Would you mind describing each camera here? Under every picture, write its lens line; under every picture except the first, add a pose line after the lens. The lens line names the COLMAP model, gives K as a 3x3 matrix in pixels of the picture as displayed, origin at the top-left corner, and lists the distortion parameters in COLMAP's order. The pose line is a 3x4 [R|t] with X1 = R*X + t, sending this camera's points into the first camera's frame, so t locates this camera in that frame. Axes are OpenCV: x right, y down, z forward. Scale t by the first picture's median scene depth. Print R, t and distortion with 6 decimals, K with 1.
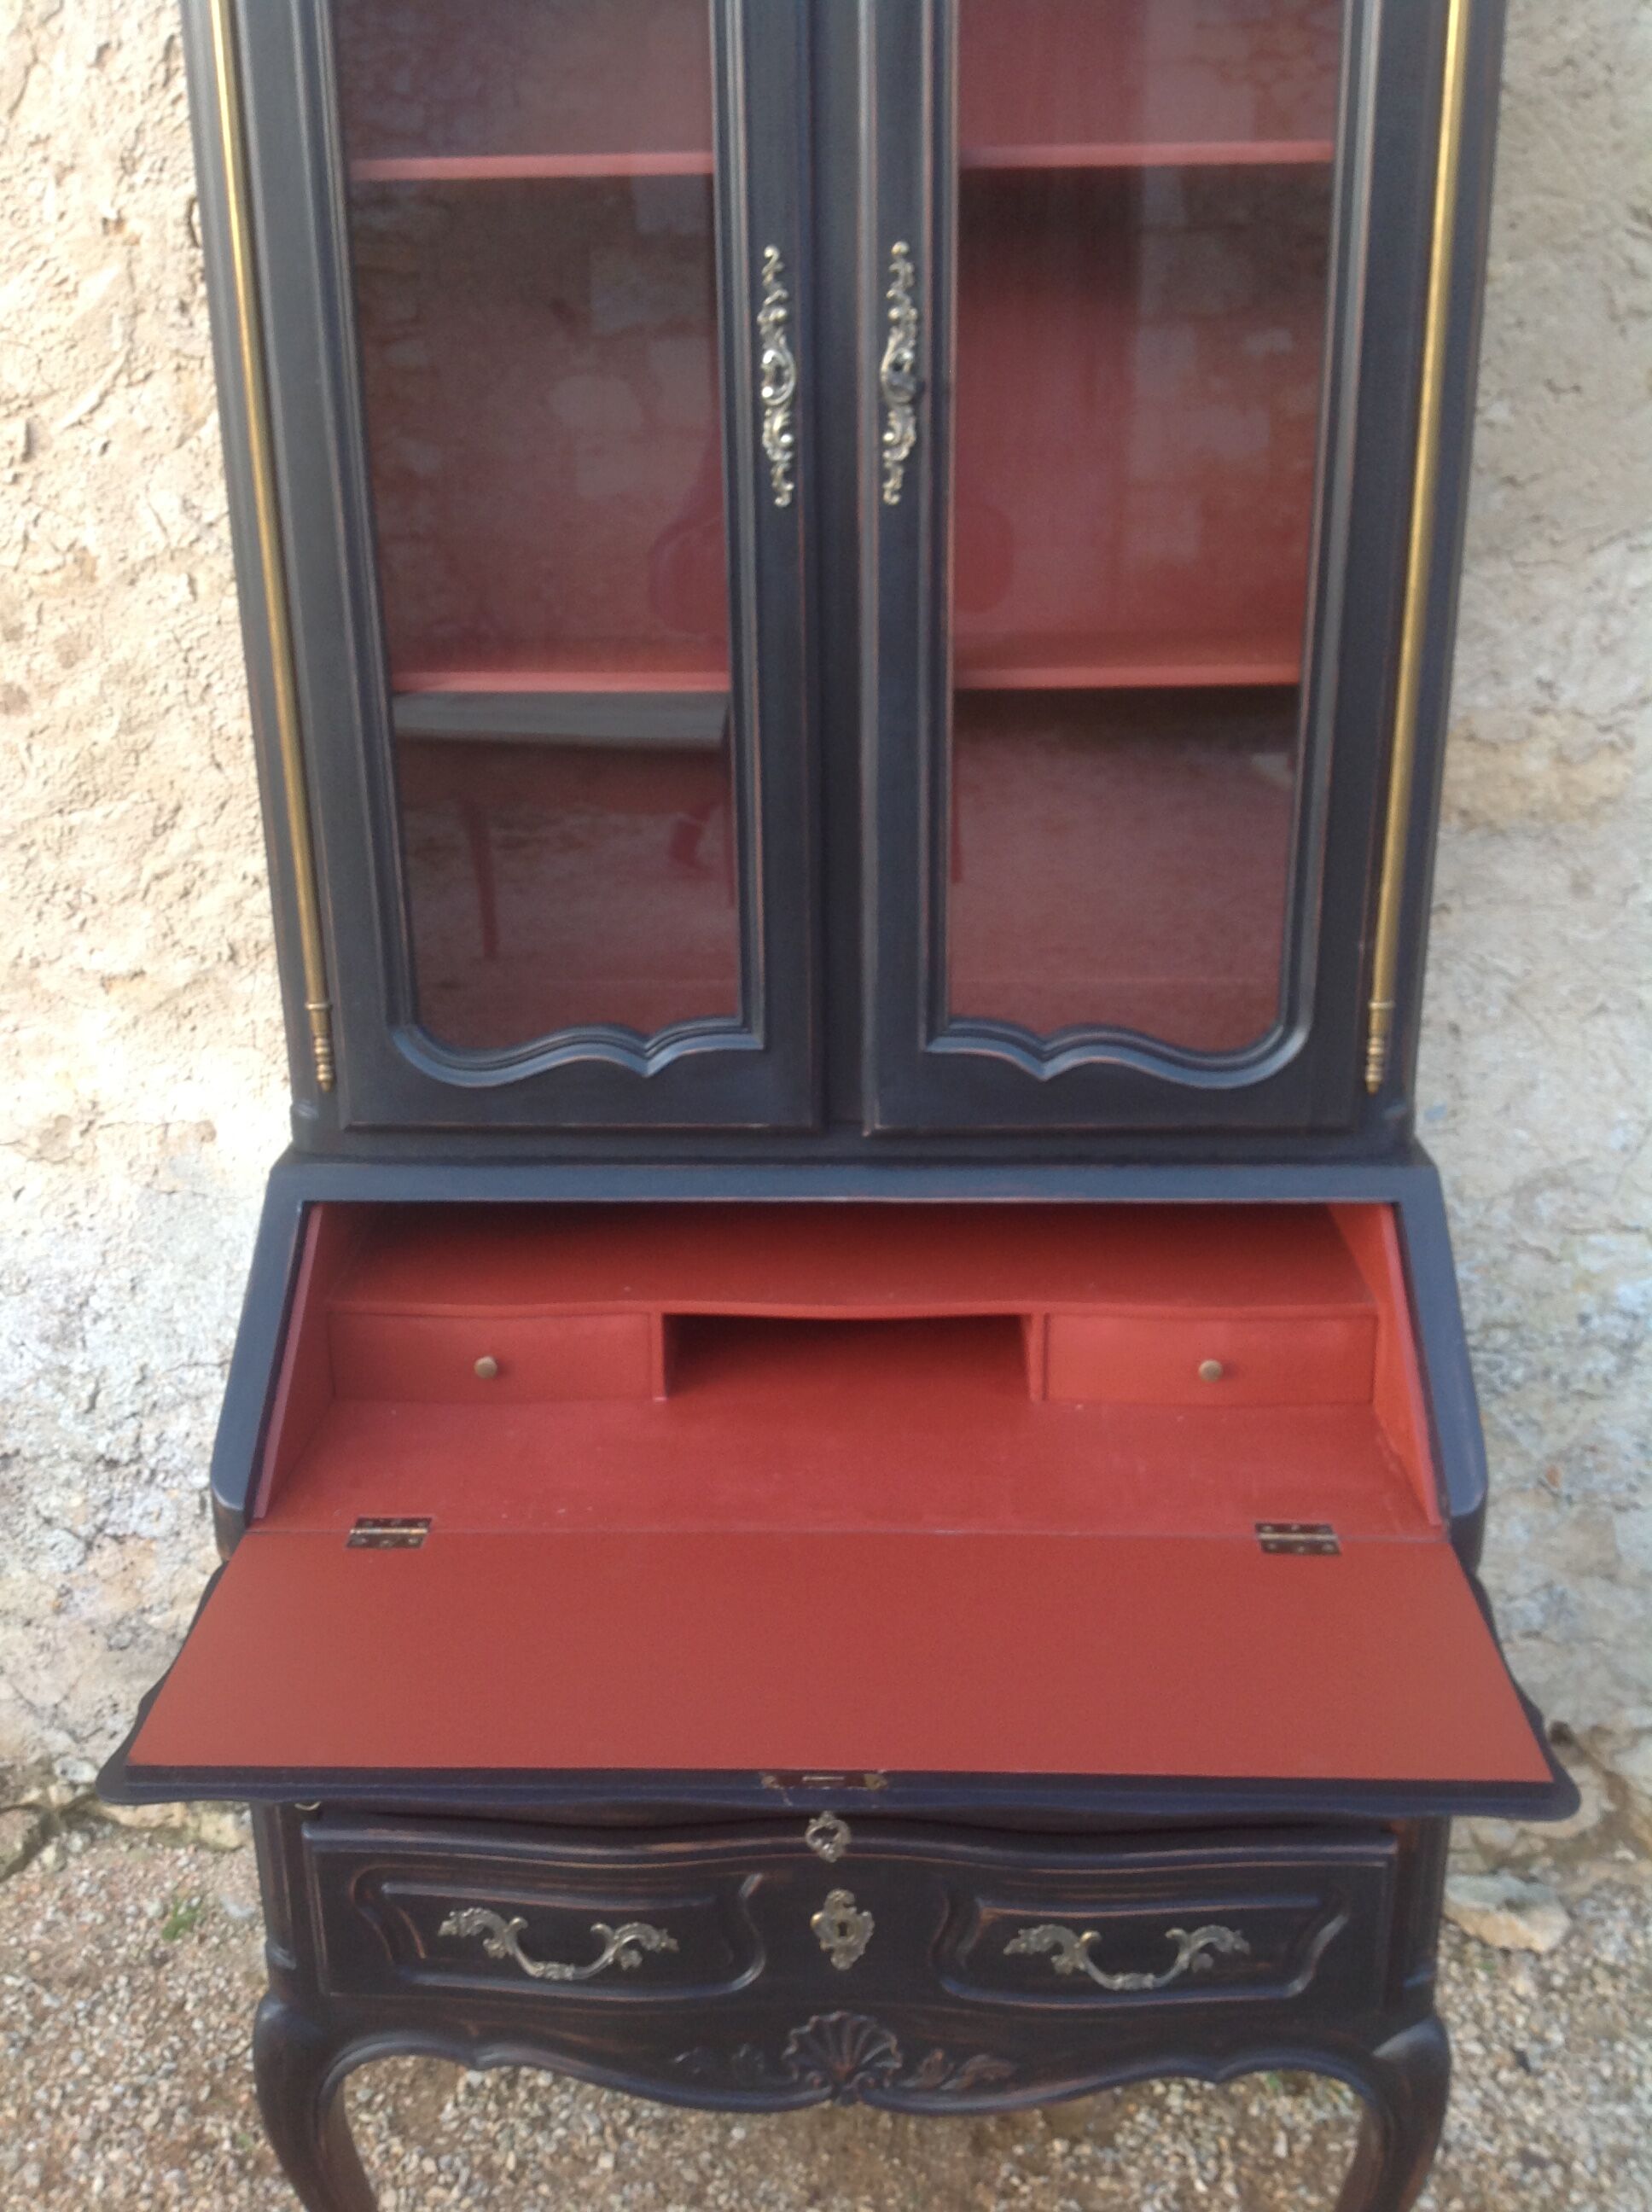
lens RADIAL K [[2122.7, 0, 839.7], [0, 2122.7, 1112.6], [0, 0, 1]] dist [0.002817, 0.000000]
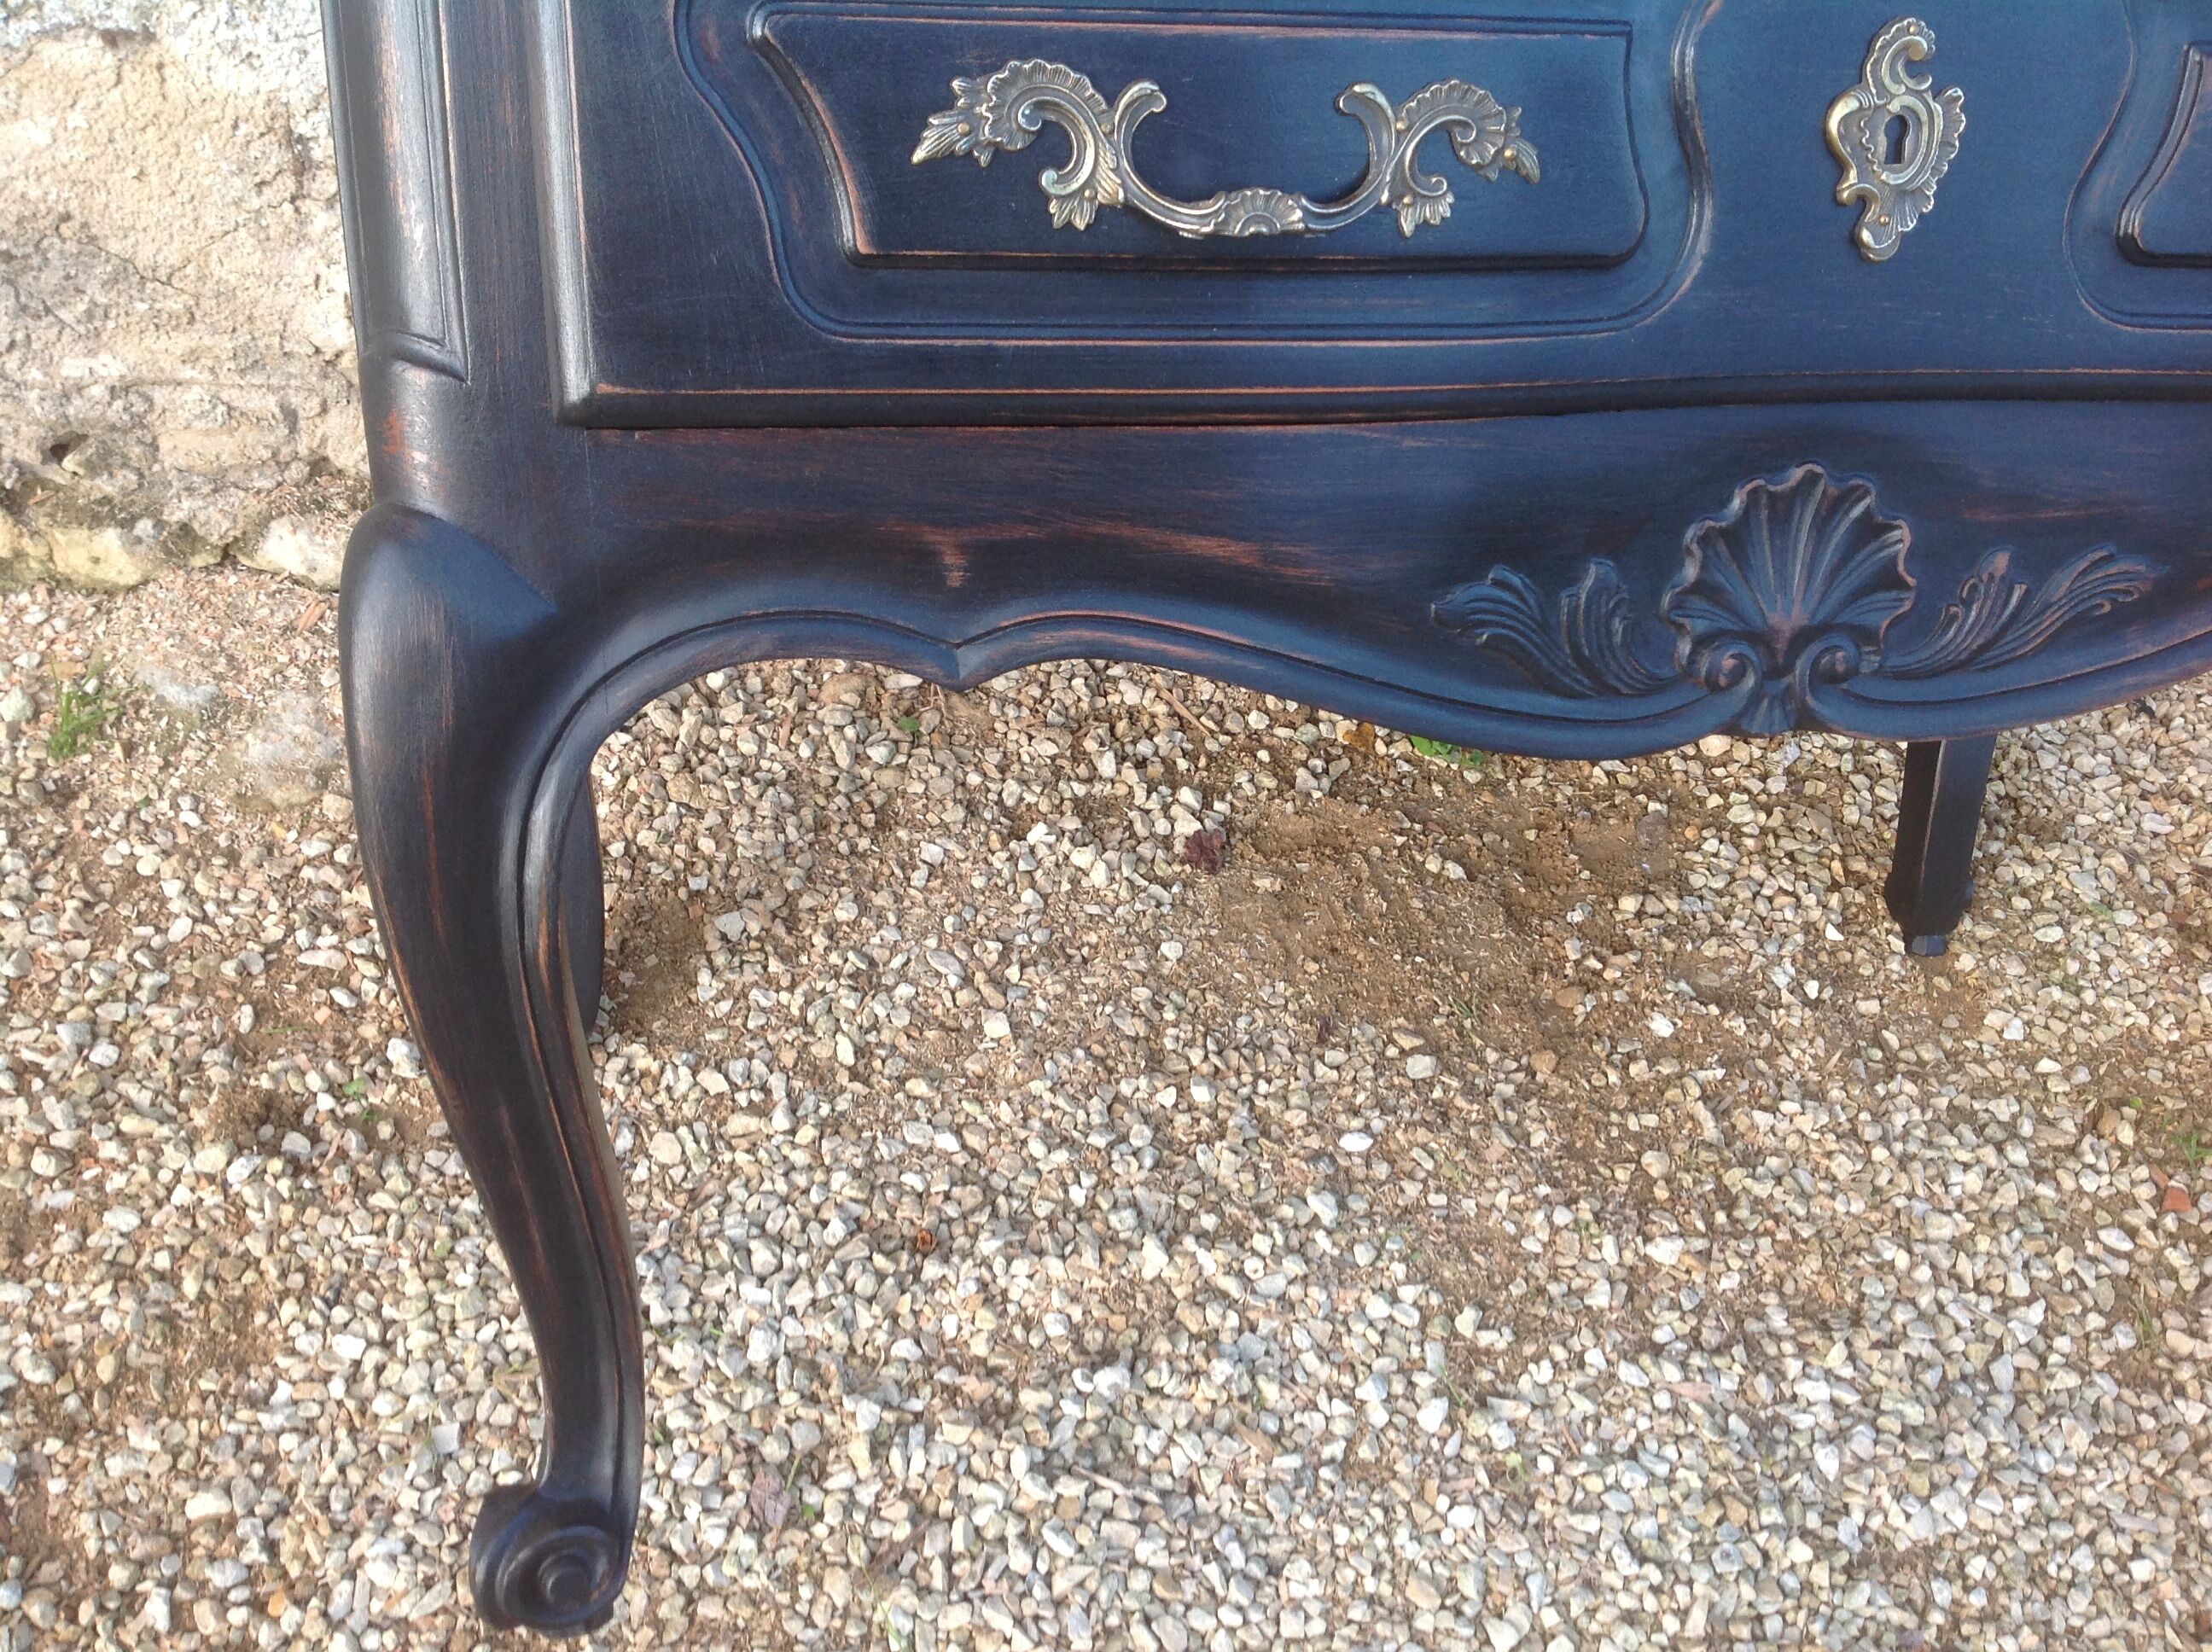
lens RADIAL K [[2073.5, 0, 1120.8], [0, 2073.5, 775.3], [0, 0, 1]] dist [0.065340, 0.000000]
pose [[0.950652, -0.119749, 0.286218, -0.237038], [-0.035296, 0.874781, 0.483230, 0.132089], [-0.308244, -0.469487, 0.827386, 0.512758]]
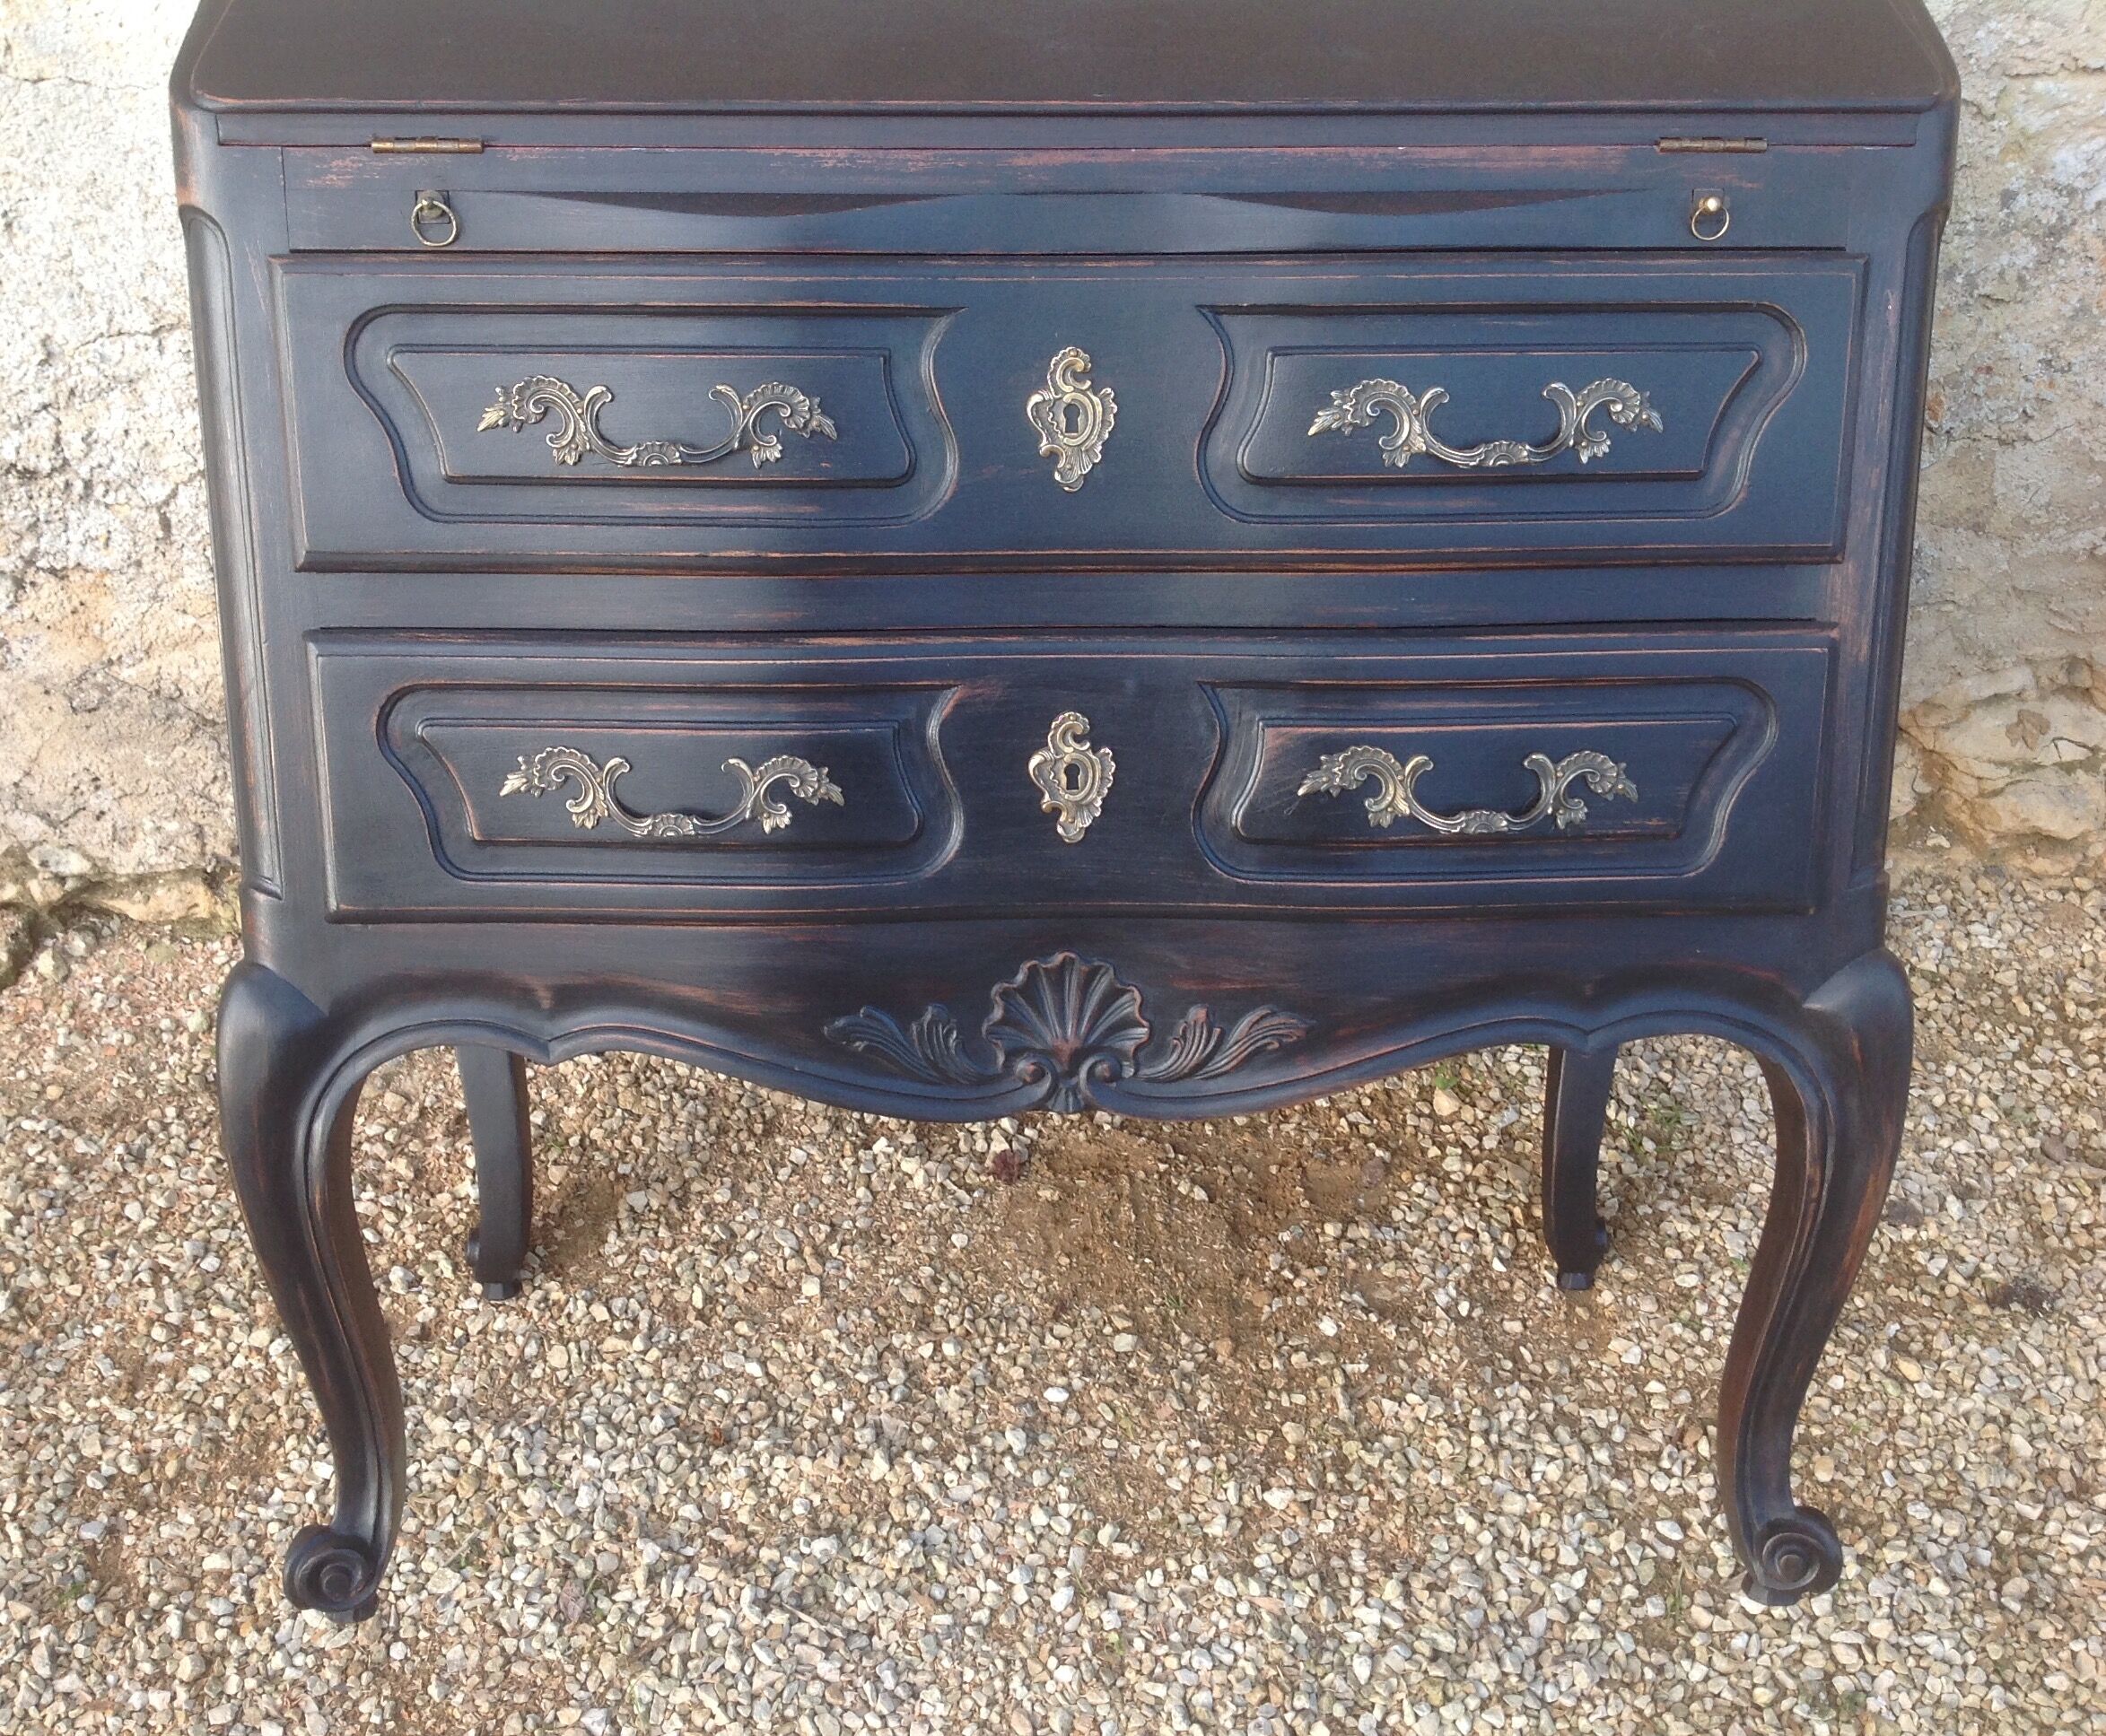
lens RADIAL K [[2207.2, 0, 1028.1], [0, 2207.2, 830.1], [0, 0, 1]] dist [0.091273, 0.000000]
pose [[0.994483, -0.061201, 0.085192, -0.086378], [0.023612, 0.921919, 0.386663, -0.015821], [-0.102204, -0.382518, 0.918278, 0.243352]]
